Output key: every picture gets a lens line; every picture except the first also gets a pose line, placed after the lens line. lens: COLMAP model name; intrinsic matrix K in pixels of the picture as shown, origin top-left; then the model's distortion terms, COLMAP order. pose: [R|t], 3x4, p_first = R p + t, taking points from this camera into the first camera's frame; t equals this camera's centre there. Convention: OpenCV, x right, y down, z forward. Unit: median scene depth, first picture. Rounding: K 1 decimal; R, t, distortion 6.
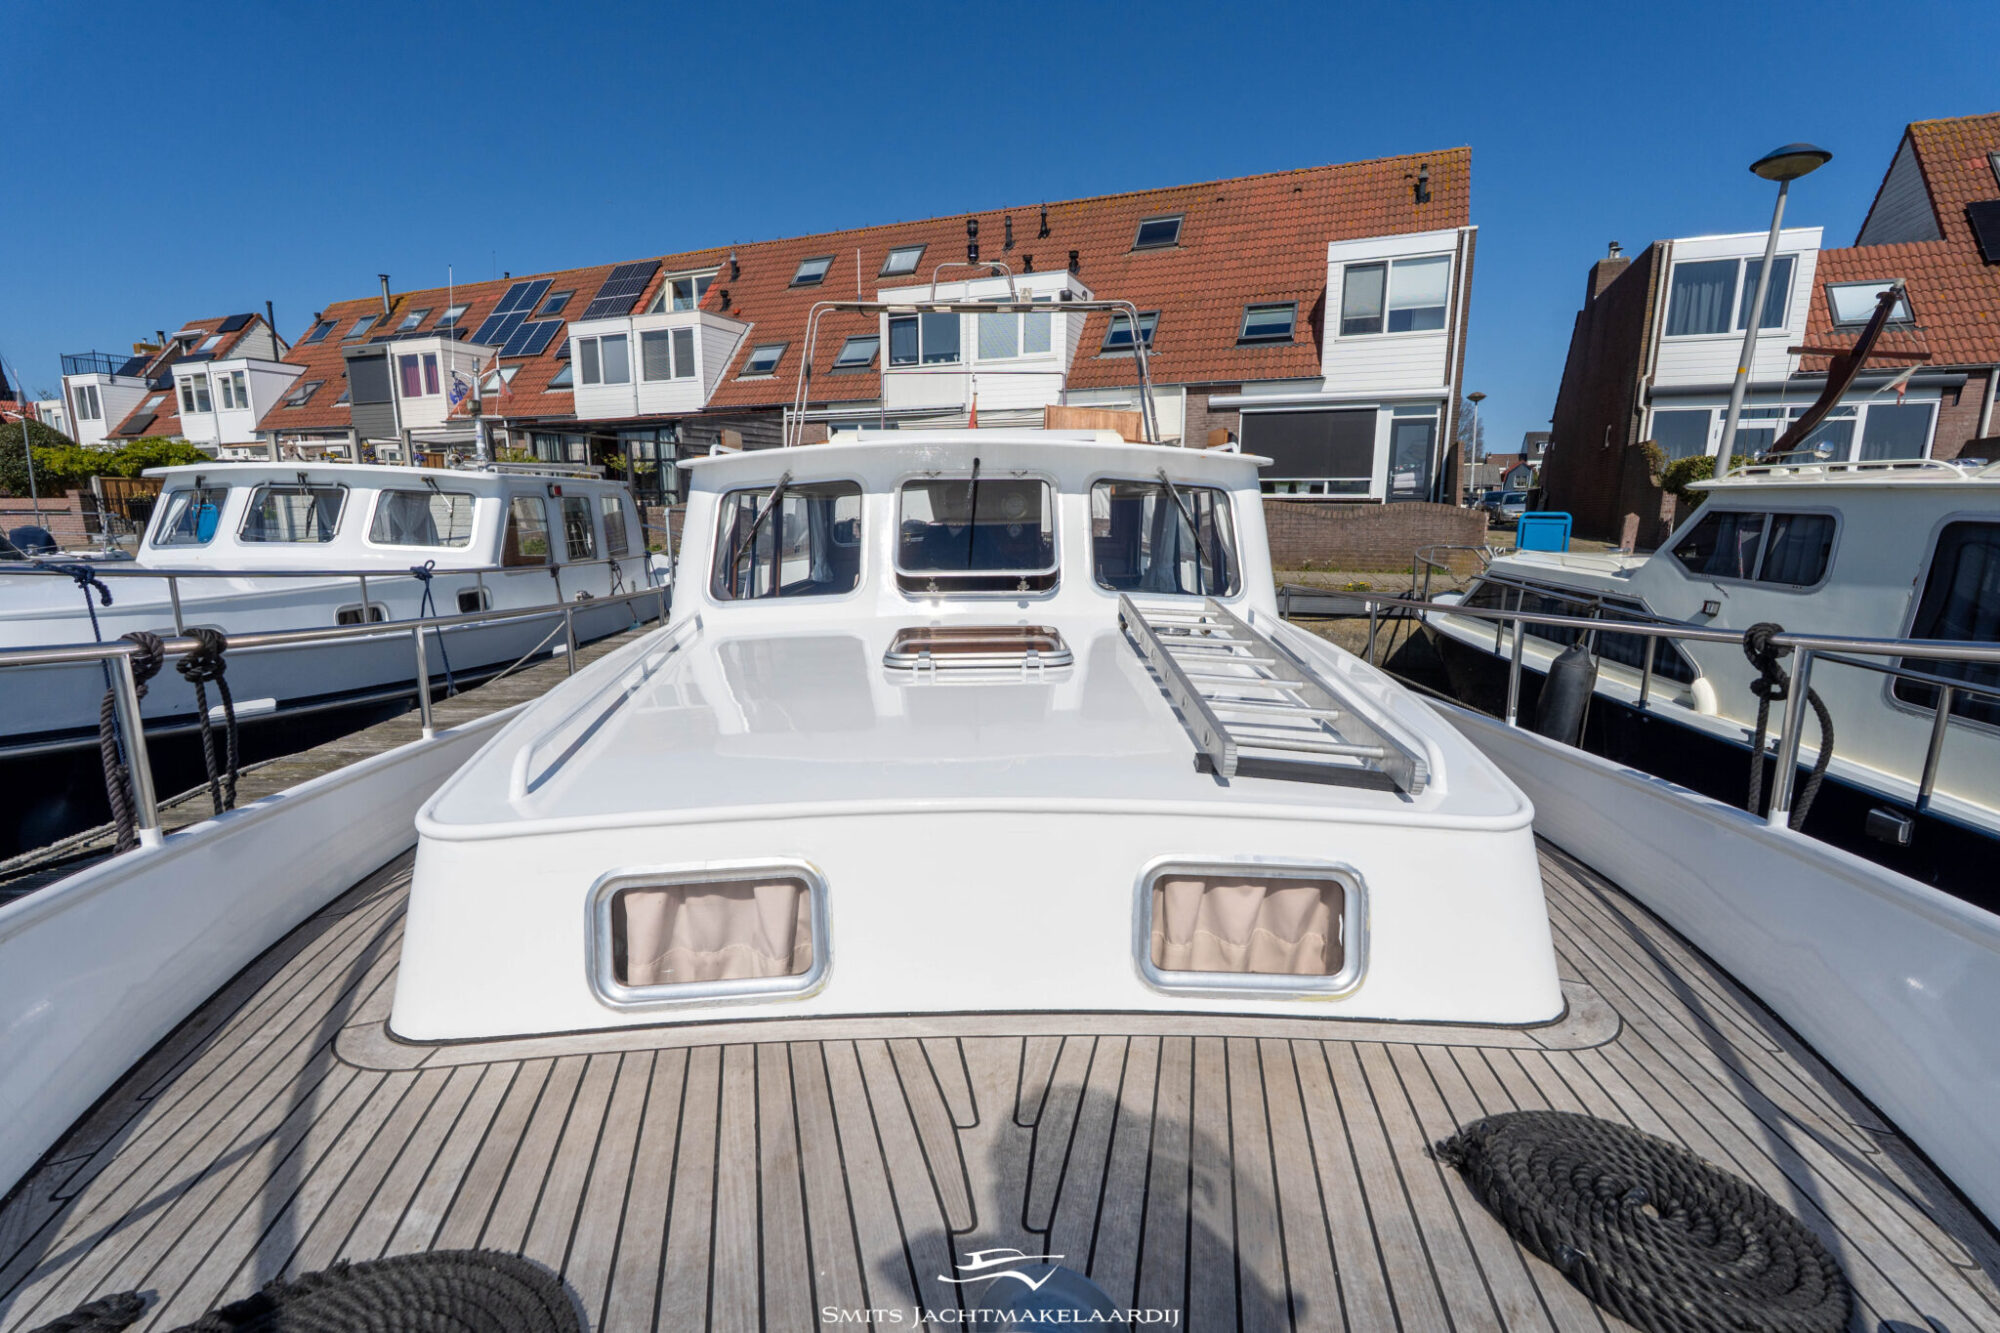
lens RADIAL K [[889.3, 0, 990.5], [0, 889.3, 665.4], [0, 0, 1]] dist [-0.002536, -0.000708]
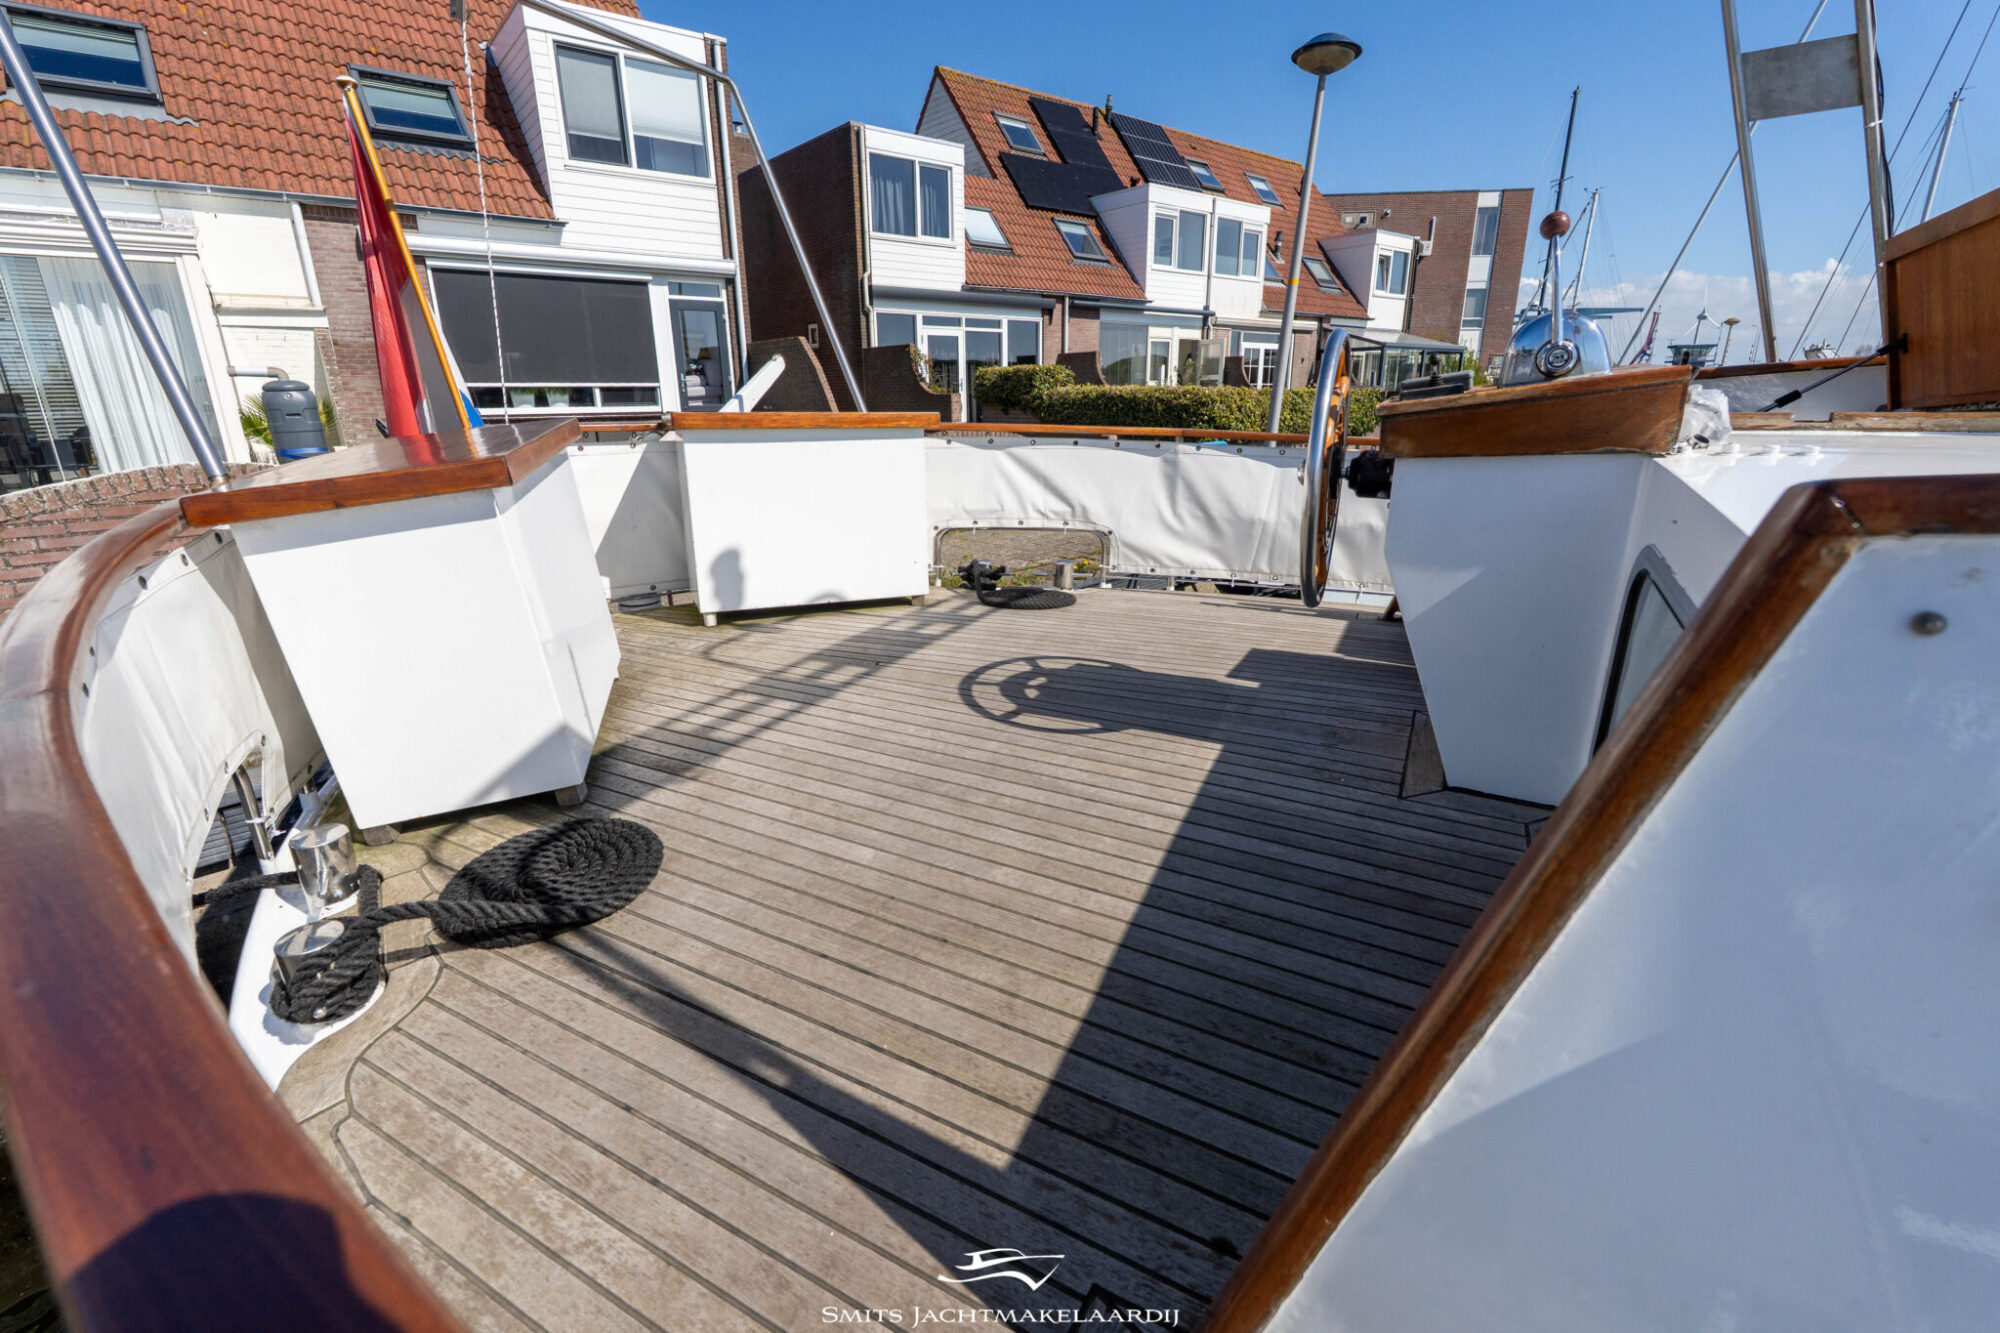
lens RADIAL K [[883.2, 0, 1007.0], [0, 883.2, 666.4], [0, 0, 1]] dist [-0.000046, -0.000812]
pose [[0.465475, -0.268408, 0.843380, -0.104766], [0.167834, 0.962385, 0.213651, -0.094430], [-0.869002, 0.042099, 0.493015, 0.408986]]
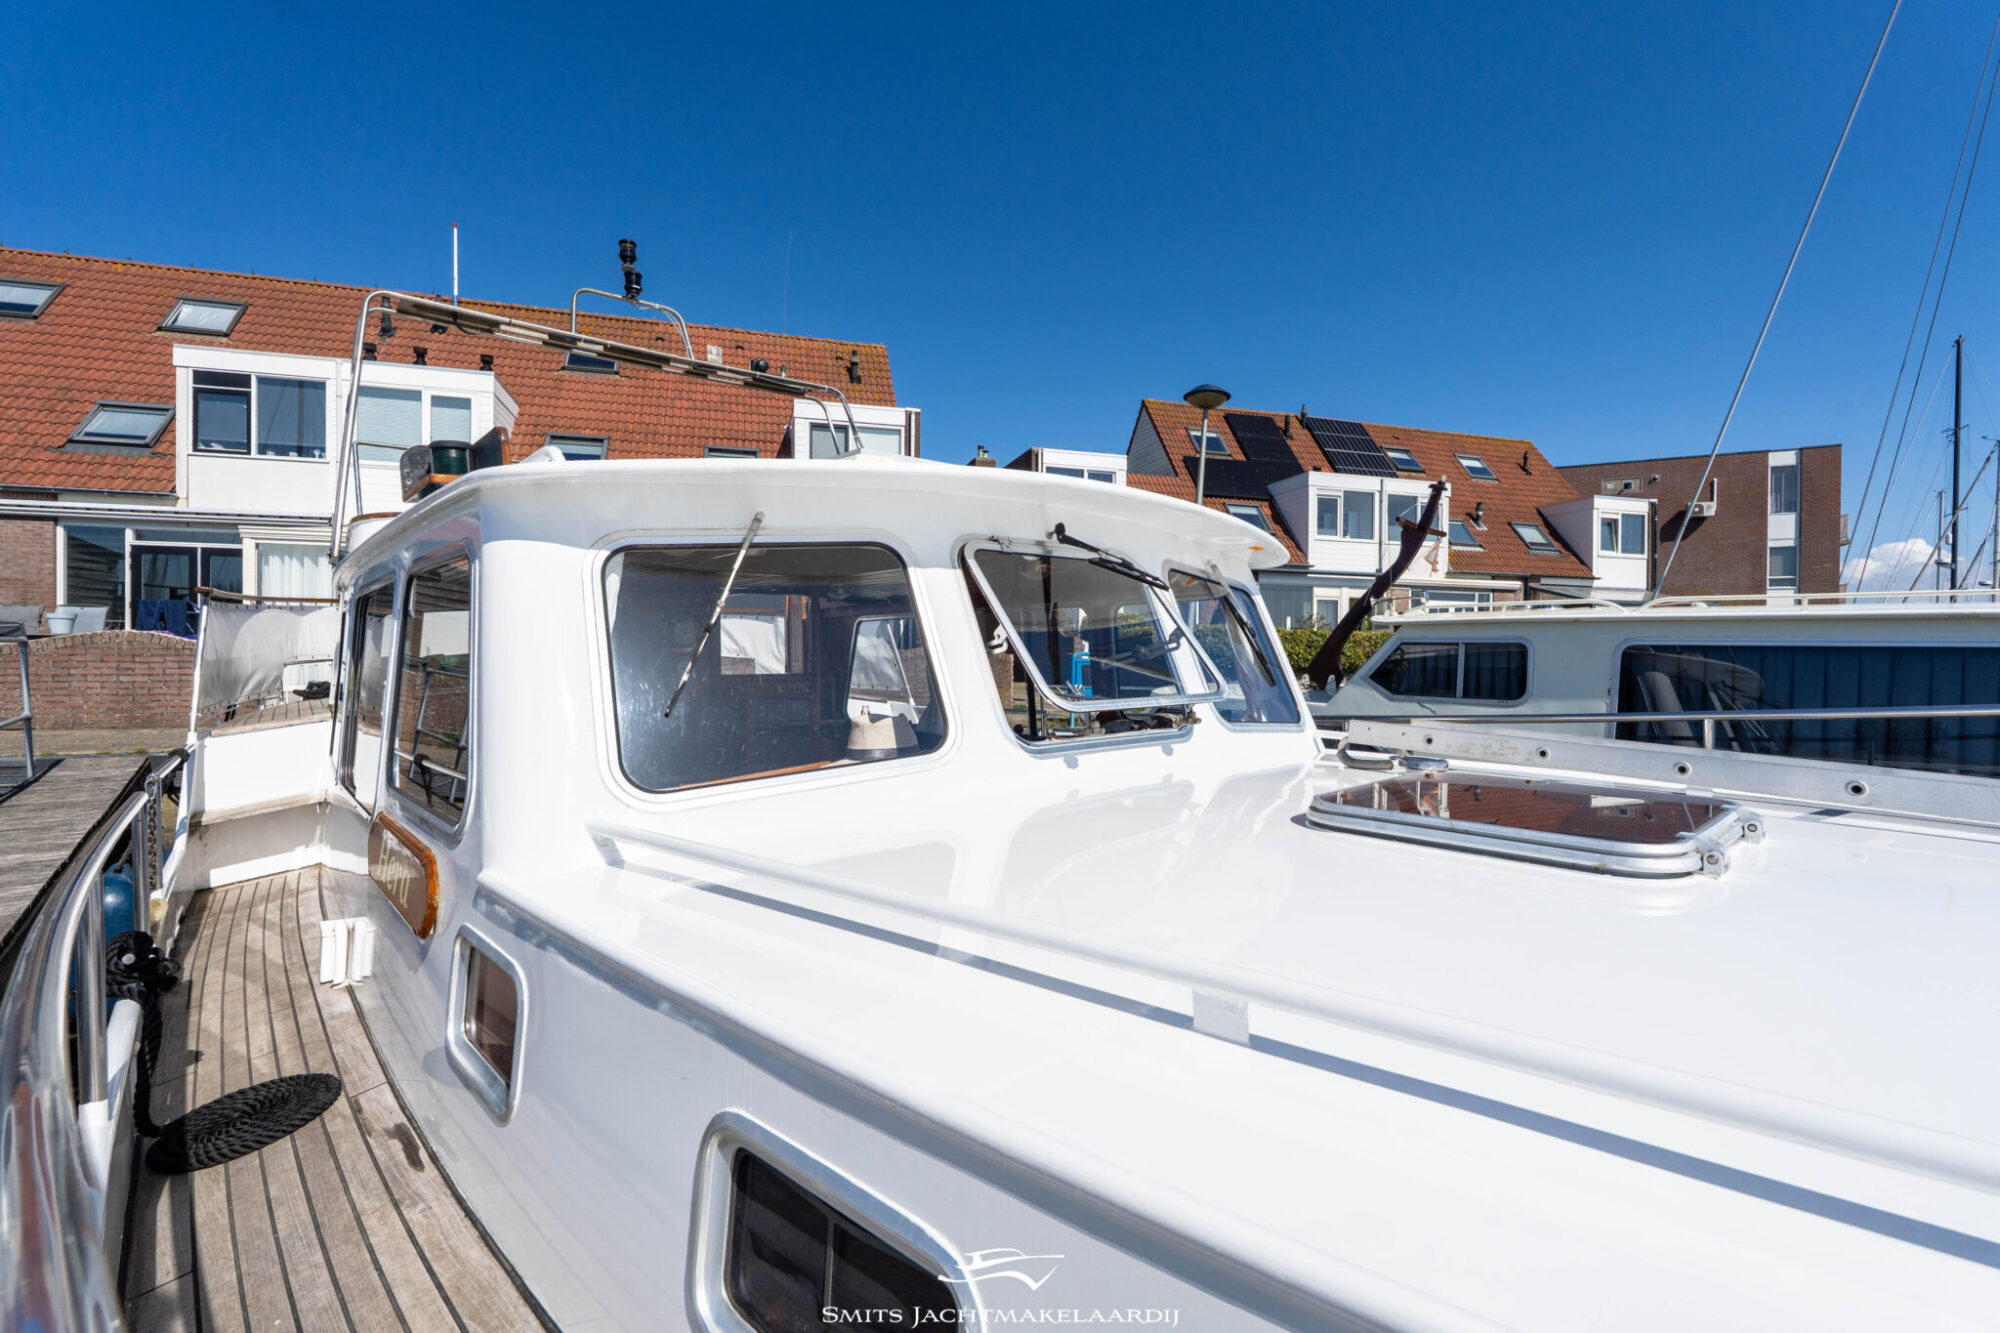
lens RADIAL K [[883.2, 0, 1007.0], [0, 883.2, 666.4], [0, 0, 1]] dist [-0.000046, -0.000812]
pose [[0.762725, -0.002687, 0.646717, -0.092138], [0.110356, 0.985866, -0.126055, -0.013713], [-0.637238, 0.167515, 0.752241, 0.120248]]
